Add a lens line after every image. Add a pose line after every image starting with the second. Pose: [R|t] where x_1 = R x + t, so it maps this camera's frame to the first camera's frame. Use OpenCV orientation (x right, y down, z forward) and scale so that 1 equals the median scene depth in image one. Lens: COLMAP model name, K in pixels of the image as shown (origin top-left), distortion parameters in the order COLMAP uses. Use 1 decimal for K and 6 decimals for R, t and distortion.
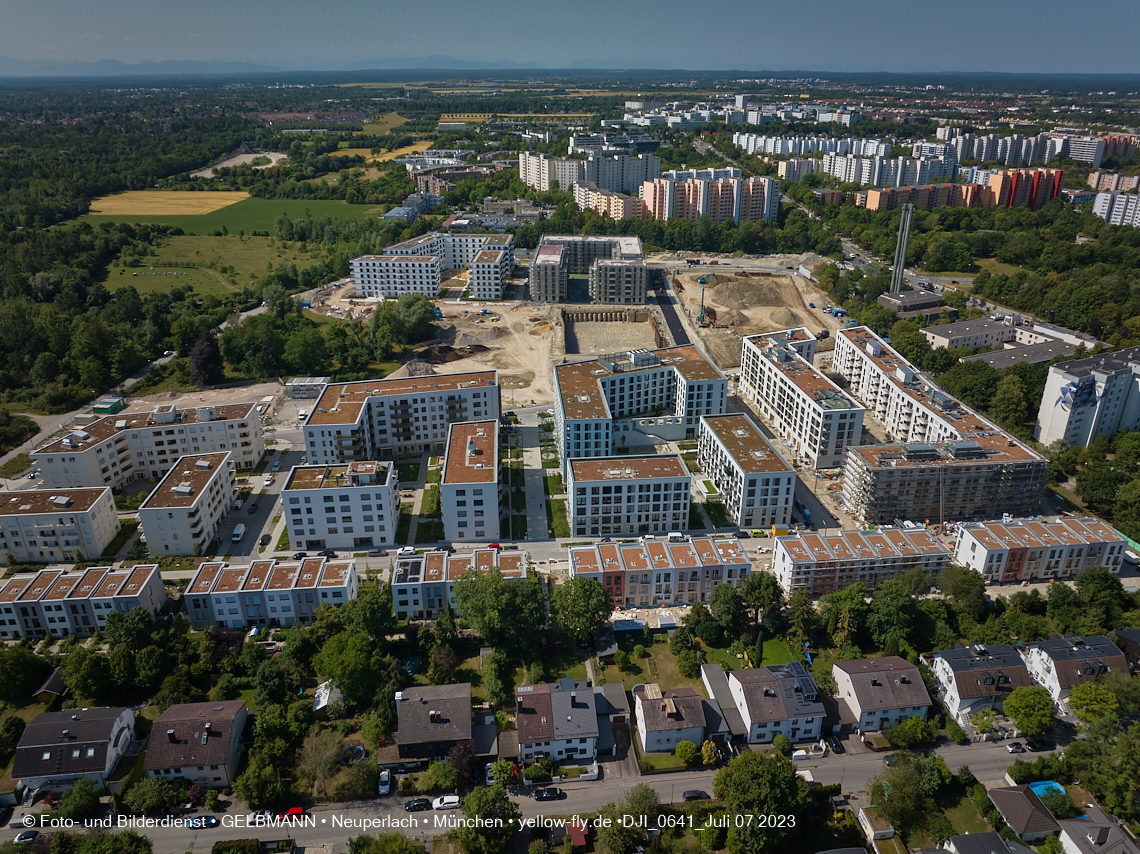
lens RADIAL K [[804.1, 0, 568.4], [0, 804.1, 425.3], [0, 0, 1]] dist [-0.040101, 0.003580]
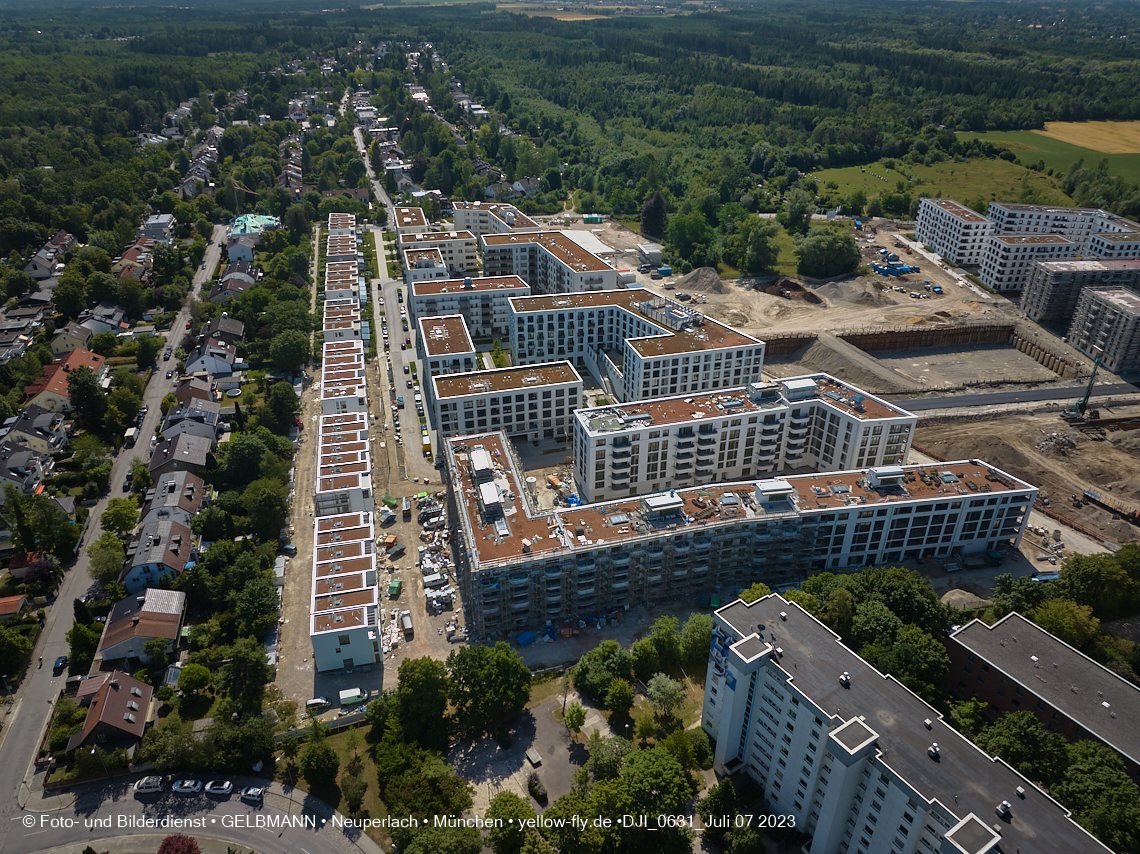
lens RADIAL K [[802.9, 0, 568.3], [0, 802.9, 426.9], [0, 0, 1]] dist [-0.037867, 0.001912]
pose [[0.144819, 0.484876, -0.862510, 0.811394], [-0.403879, 0.824742, 0.395831, -0.256658], [0.903277, 0.291026, 0.315270, 0.577410]]
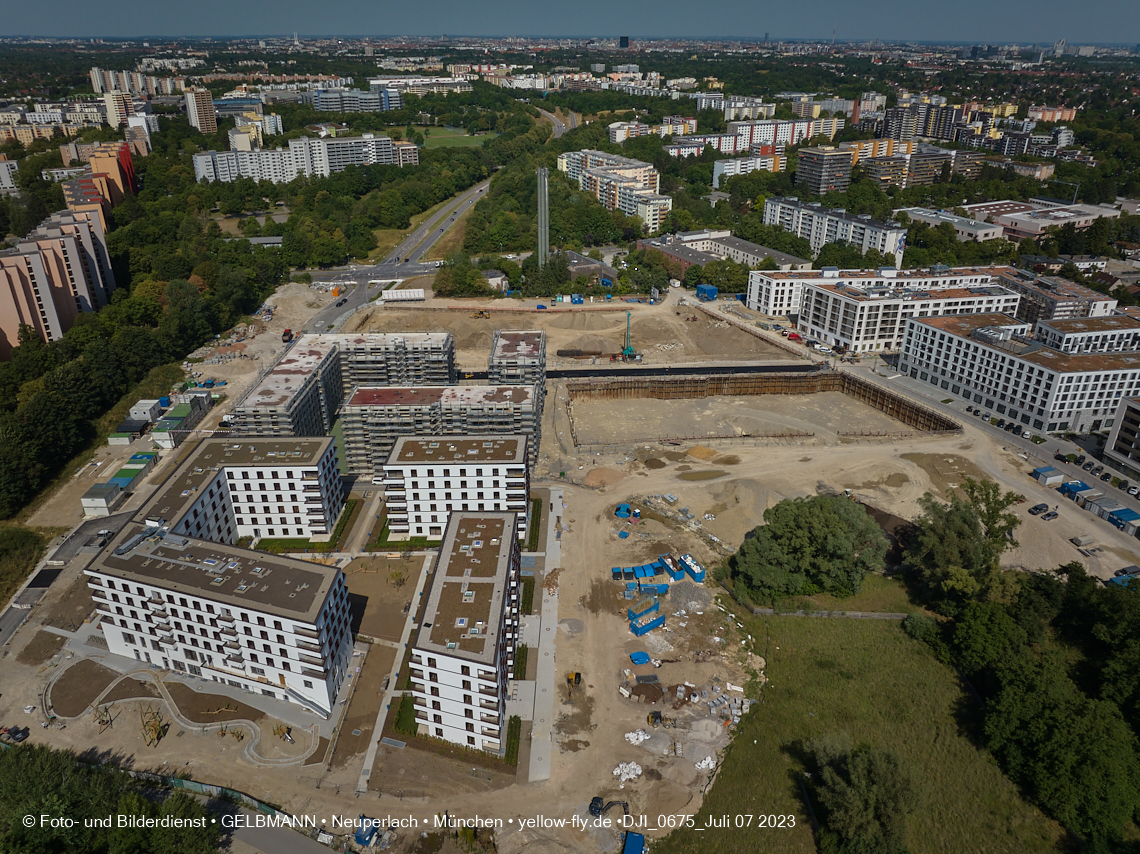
lens RADIAL K [[804.1, 0, 568.4], [0, 804.1, 425.3], [0, 0, 1]] dist [-0.040101, 0.003580]
pose [[-0.067194, -0.441350, 0.894816, -0.687030], [0.400992, 0.809278, 0.429272, -0.542023], [-0.913614, 0.387658, 0.122599, 1.246922]]
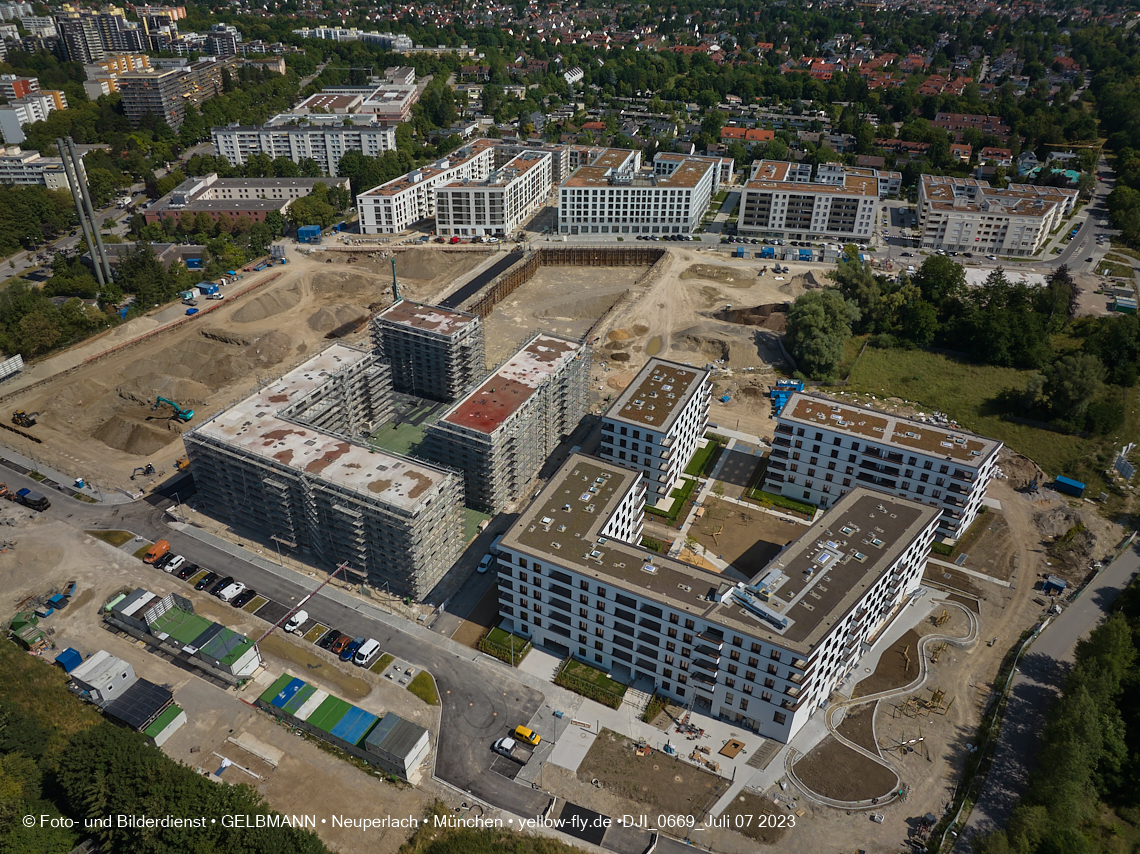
lens RADIAL K [[803.9, 0, 568.2], [0, 803.9, 424.5], [0, 0, 1]] dist [-0.034652, -0.006209]
pose [[-0.923012, -0.211626, 0.321347, -0.273632], [0.143657, 0.585232, 0.798039, -0.767313], [-0.356948, 0.782763, -0.509775, 1.751977]]
